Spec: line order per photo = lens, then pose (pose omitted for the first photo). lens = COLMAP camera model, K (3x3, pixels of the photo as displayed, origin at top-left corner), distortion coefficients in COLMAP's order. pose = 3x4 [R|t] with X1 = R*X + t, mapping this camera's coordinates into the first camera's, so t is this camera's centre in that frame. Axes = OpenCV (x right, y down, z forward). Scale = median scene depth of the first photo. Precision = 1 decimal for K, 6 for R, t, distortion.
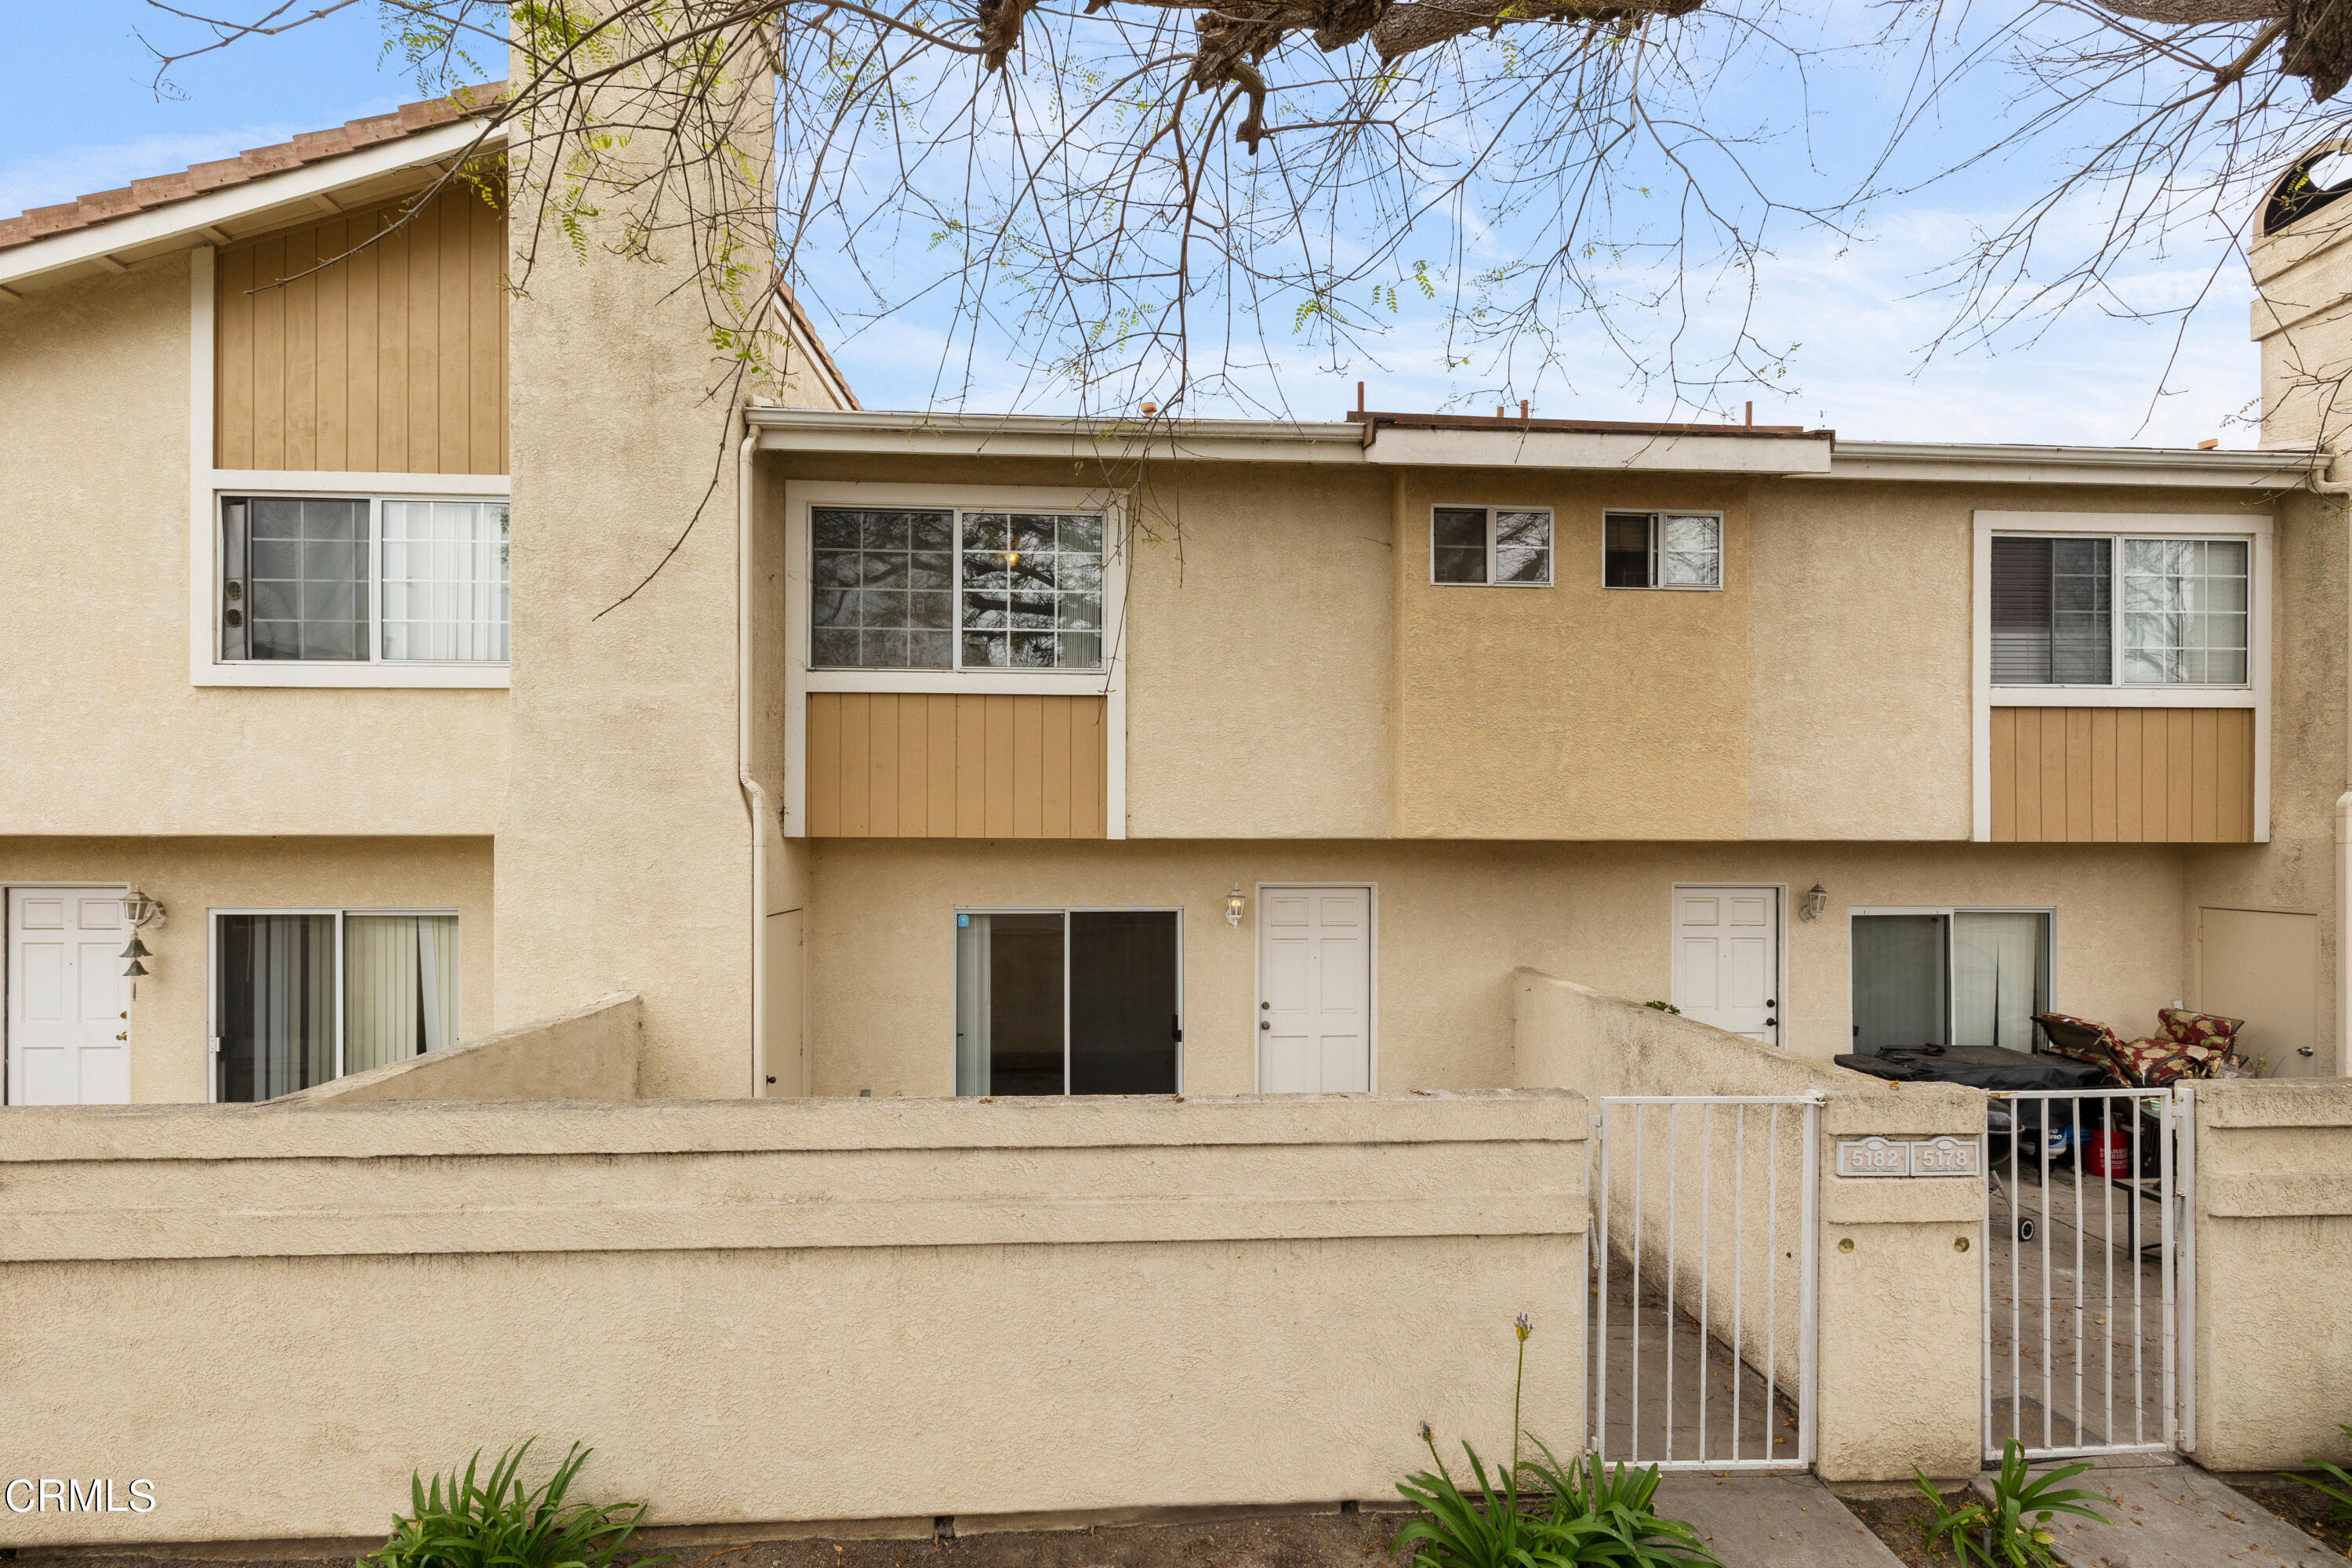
lens RADIAL K [[1033.7, 0, 1174.2], [0, 1033.7, 834.1], [0, 0, 1]] dist [-0.001742, -0.000300]
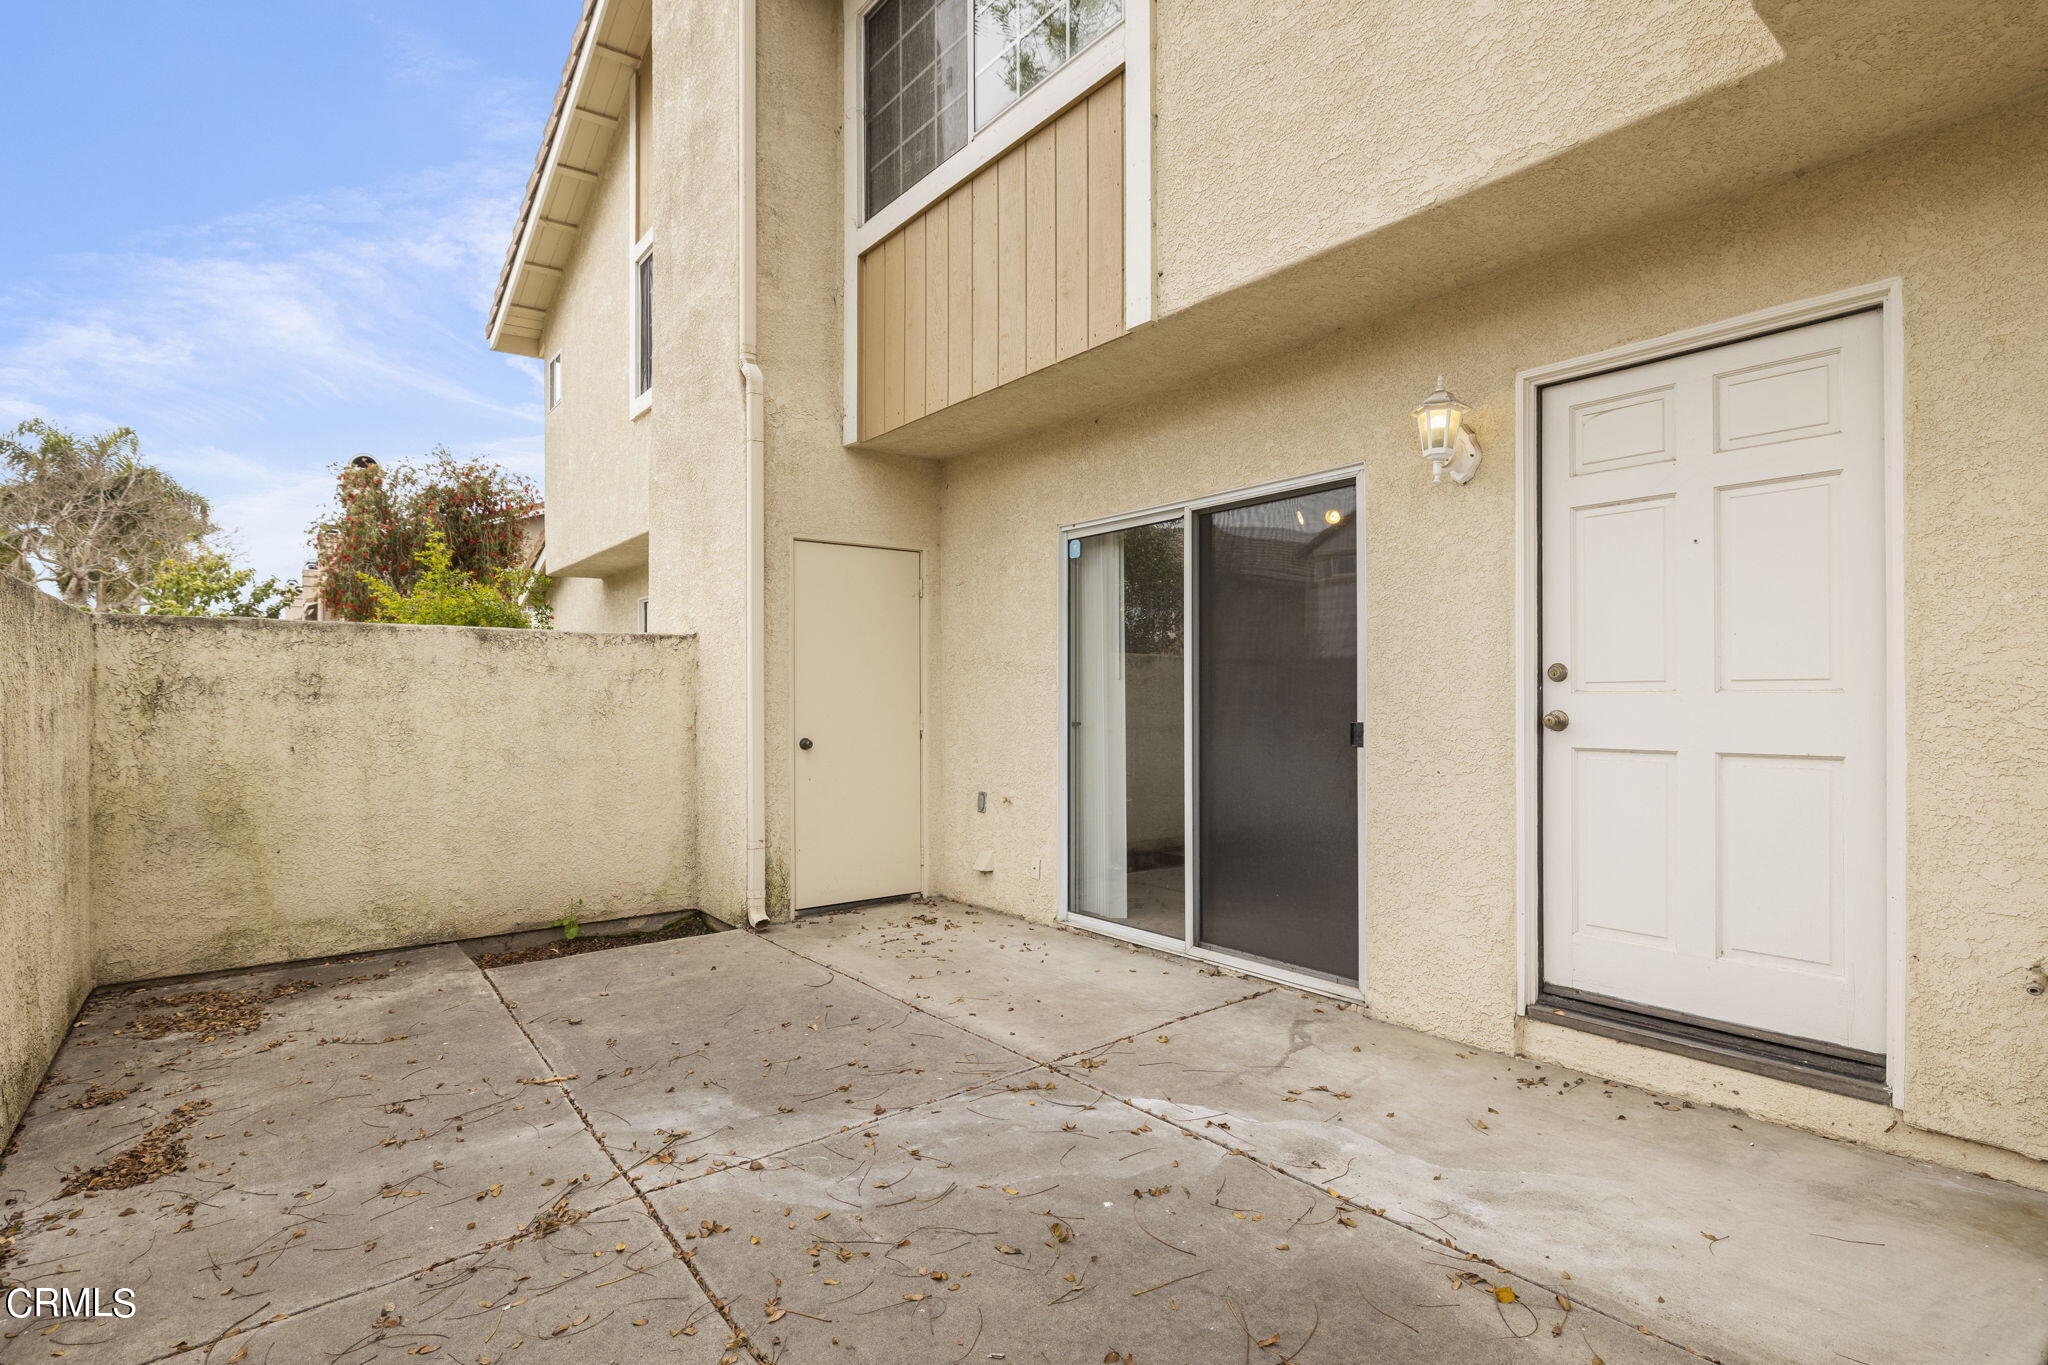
lens RADIAL K [[1010.5, 0, 1014.7], [0, 1010.5, 683.5], [0, 0, 1]] dist [-0.001982, 0.001298]
pose [[0.565325, -0.013976, -0.824750, 0.324585], [0.005806, 0.999899, -0.012965, 0.190627], [0.824848, 0.002541, 0.565349, 0.652539]]
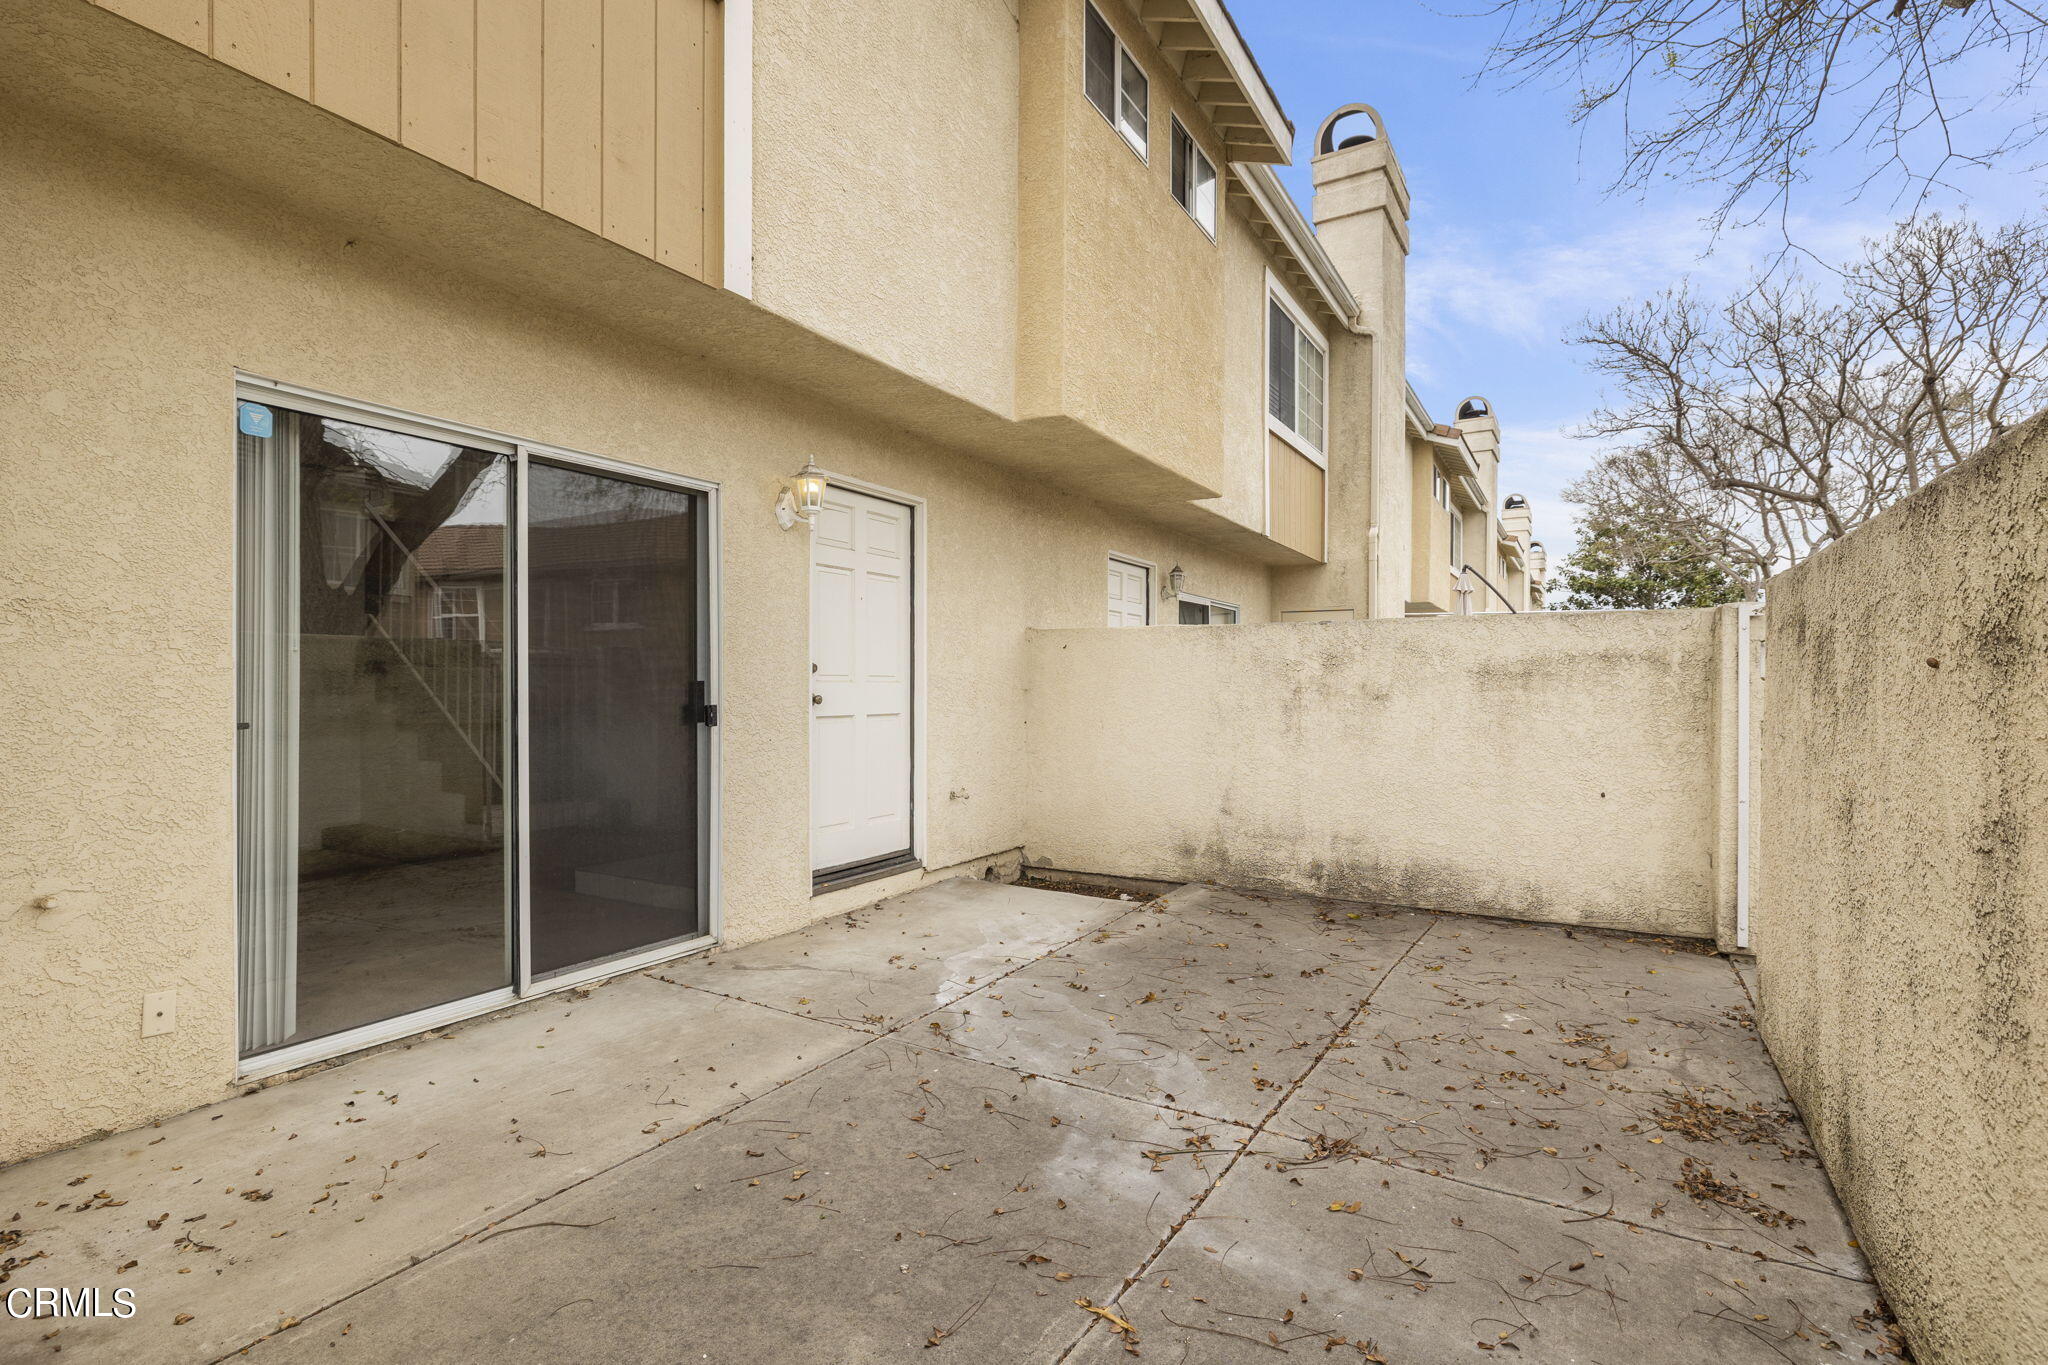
lens RADIAL K [[993.2, 0, 1027.0], [0, 993.2, 683.6], [0, 0, 1]] dist [-0.004199, -0.000515]
pose [[0.542740, 0.003664, 0.839893, -0.379598], [-0.003552, 0.999992, -0.002067, 0.192548], [-0.839894, -0.001862, 0.542748, 0.613865]]
